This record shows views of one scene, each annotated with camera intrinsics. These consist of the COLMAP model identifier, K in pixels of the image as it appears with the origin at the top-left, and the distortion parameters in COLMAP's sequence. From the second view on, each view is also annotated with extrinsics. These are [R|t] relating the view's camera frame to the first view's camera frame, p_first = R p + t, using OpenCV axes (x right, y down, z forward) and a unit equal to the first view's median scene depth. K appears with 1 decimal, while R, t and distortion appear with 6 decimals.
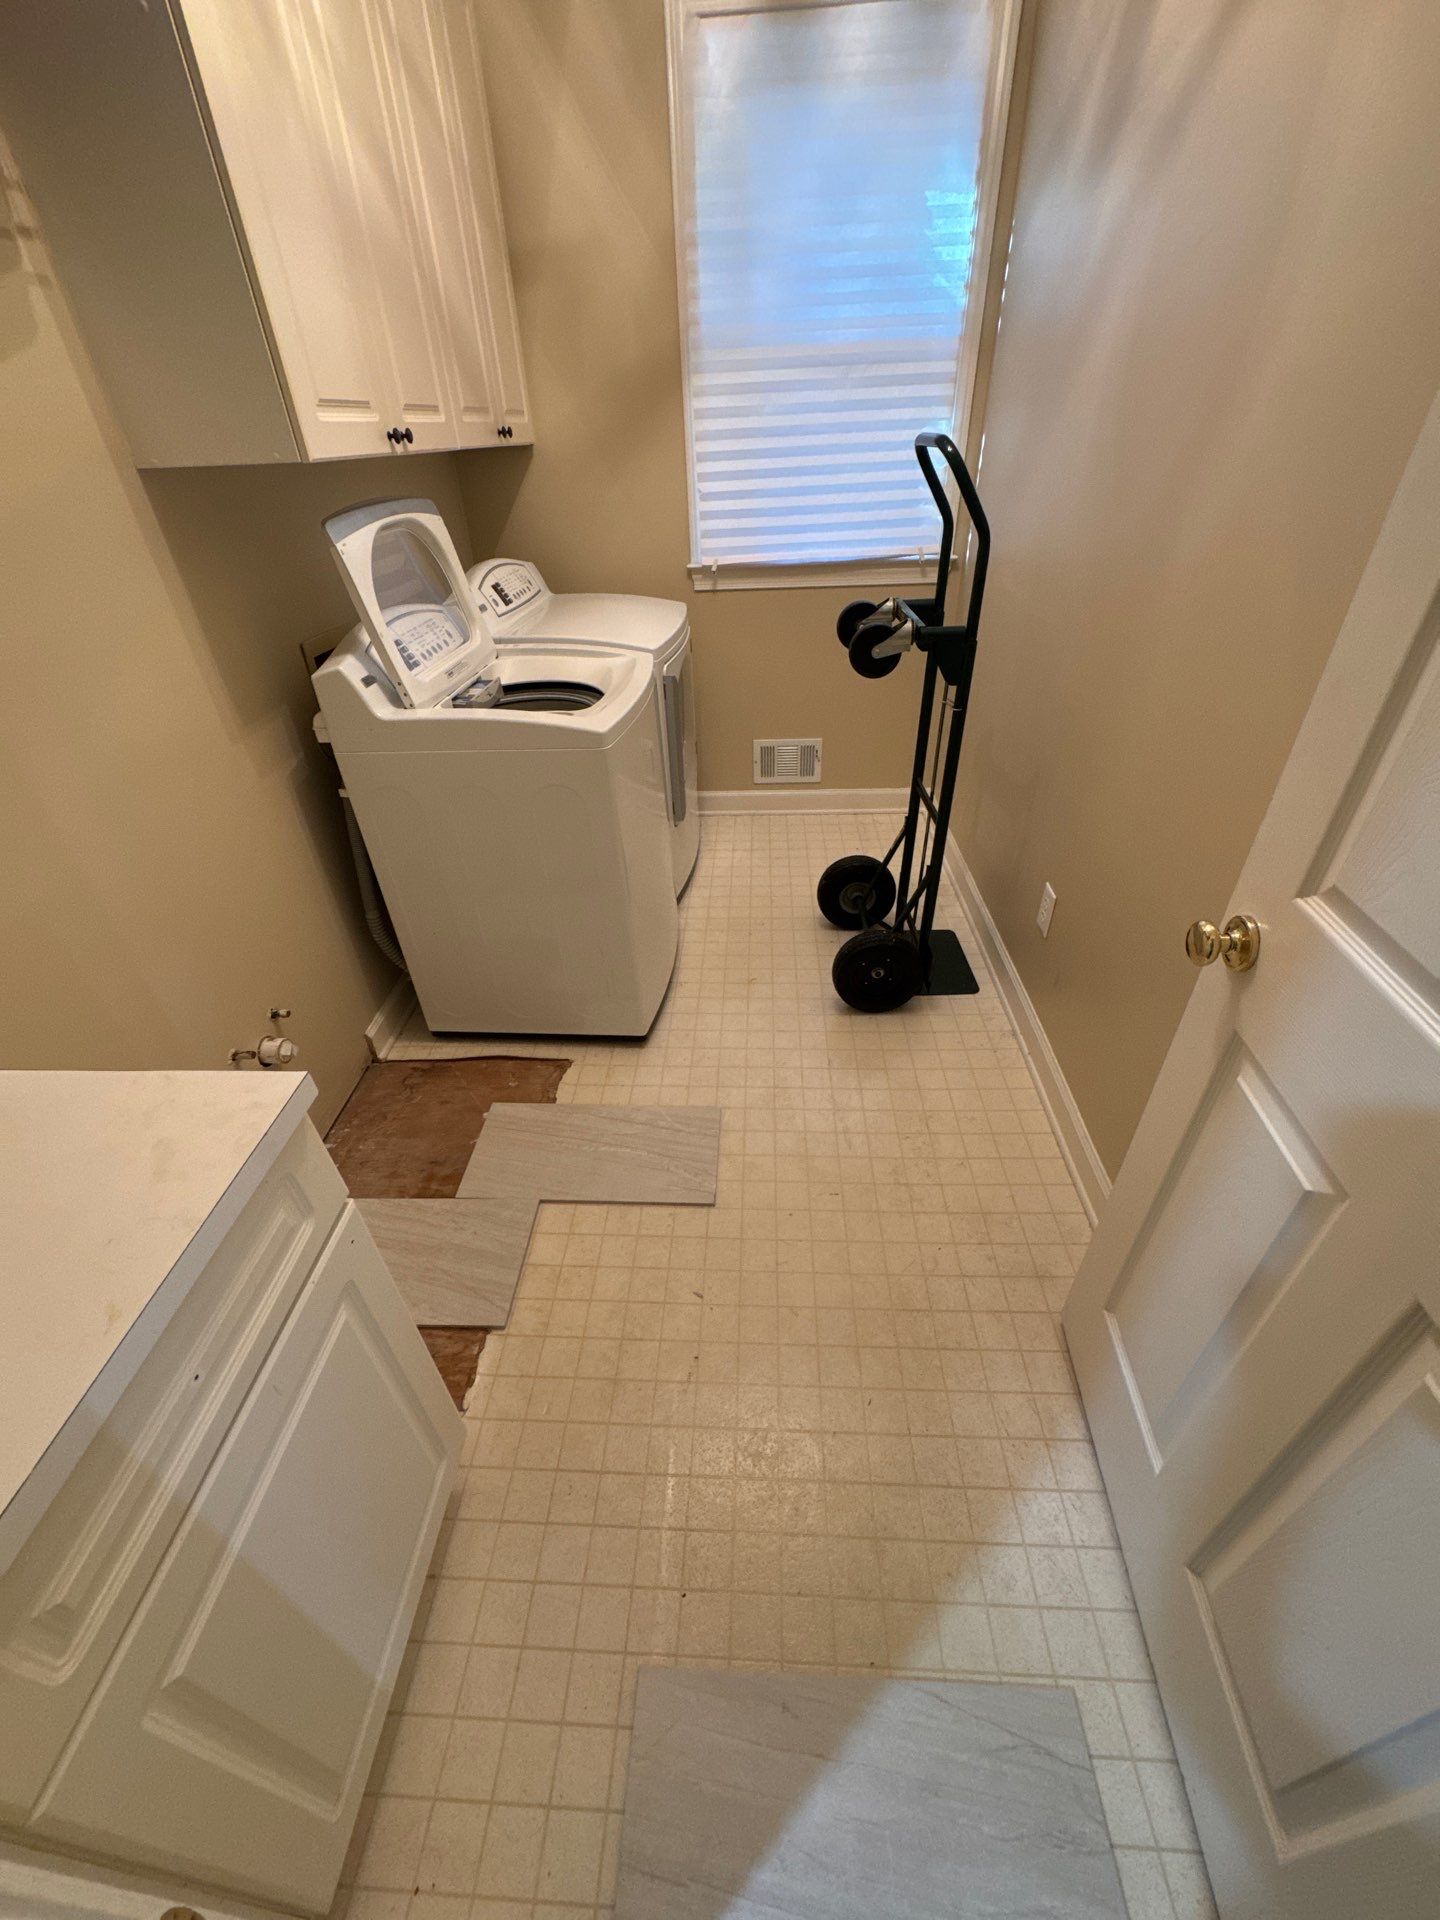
lens RADIAL K [[763.4, 0, 716.1], [0, 763.4, 958.7], [0, 0, 1]] dist [-0.001268, 0.000402]
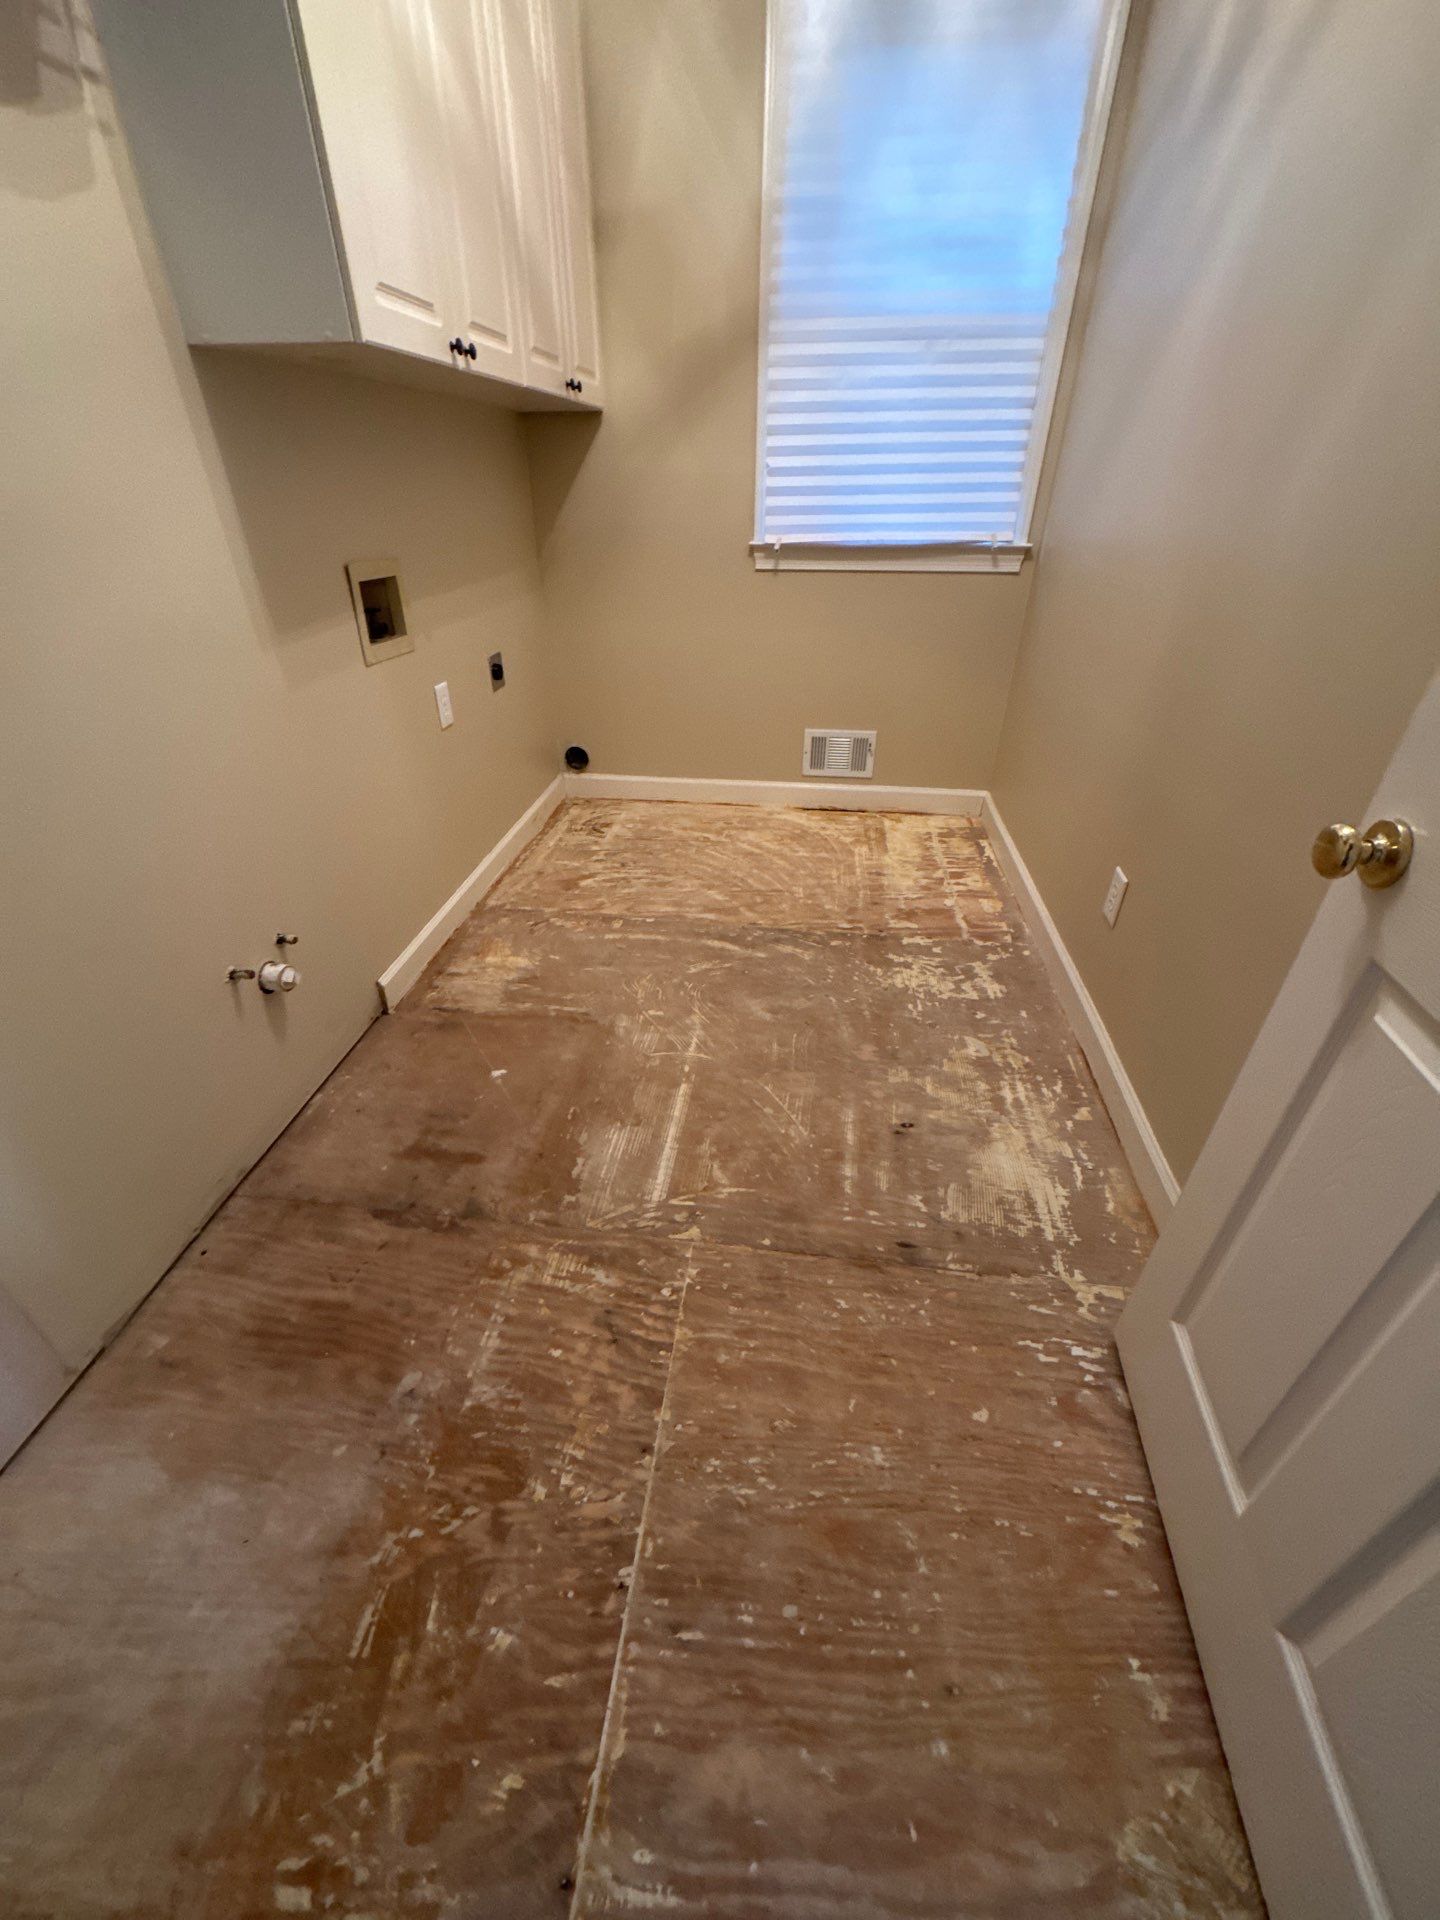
lens RADIAL K [[763.4, 0, 716.1], [0, 763.4, 958.7], [0, 0, 1]] dist [-0.001268, 0.000402]
pose [[0.996230, 0.072374, -0.047828, 0.006240], [-0.074366, 0.996377, -0.041274, 0.079960], [0.044668, 0.044675, 0.998002, 0.065907]]
